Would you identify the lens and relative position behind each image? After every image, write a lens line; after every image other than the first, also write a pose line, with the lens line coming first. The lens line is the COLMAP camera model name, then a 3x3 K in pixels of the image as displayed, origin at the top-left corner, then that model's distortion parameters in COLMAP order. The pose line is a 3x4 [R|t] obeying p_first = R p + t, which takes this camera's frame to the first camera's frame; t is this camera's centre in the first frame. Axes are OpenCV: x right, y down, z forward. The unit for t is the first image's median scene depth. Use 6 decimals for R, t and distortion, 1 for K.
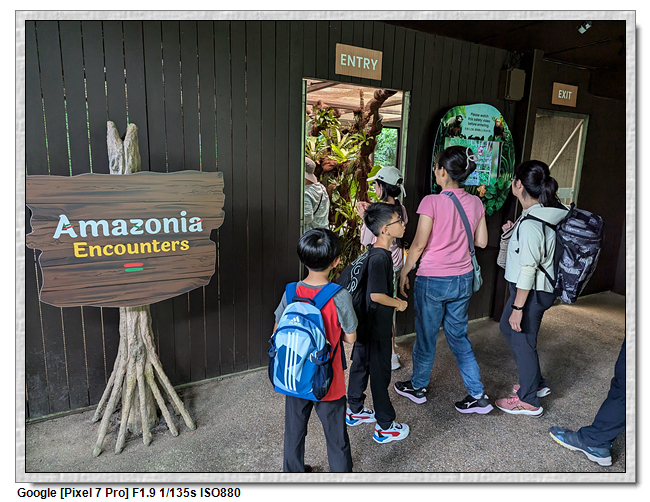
lens RADIAL K [[447.4, 0, 331.7], [0, 447.4, 249.5], [0, 0, 1]] dist [0.077895, -0.073309]
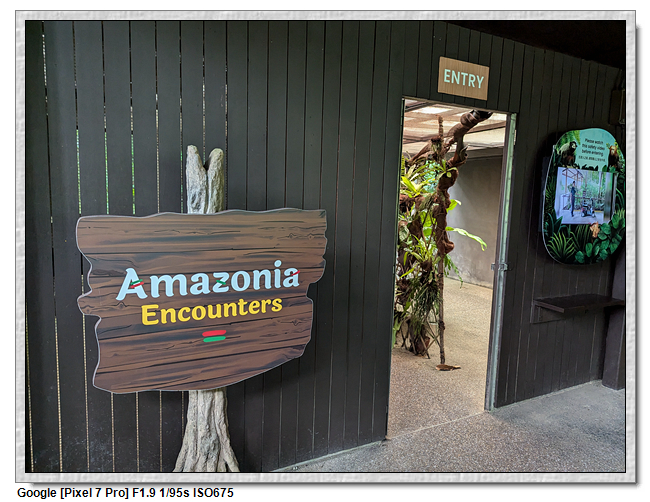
lens RADIAL K [[447.4, 0, 331.7], [0, 447.4, 249.5], [0, 0, 1]] dist [0.077895, -0.073309]
pose [[0.999375, 0.004867, -0.035019, -0.207669], [-0.007420, 0.997293, -0.073153, -0.048305], [0.034568, 0.073367, 0.996706, 0.240801]]
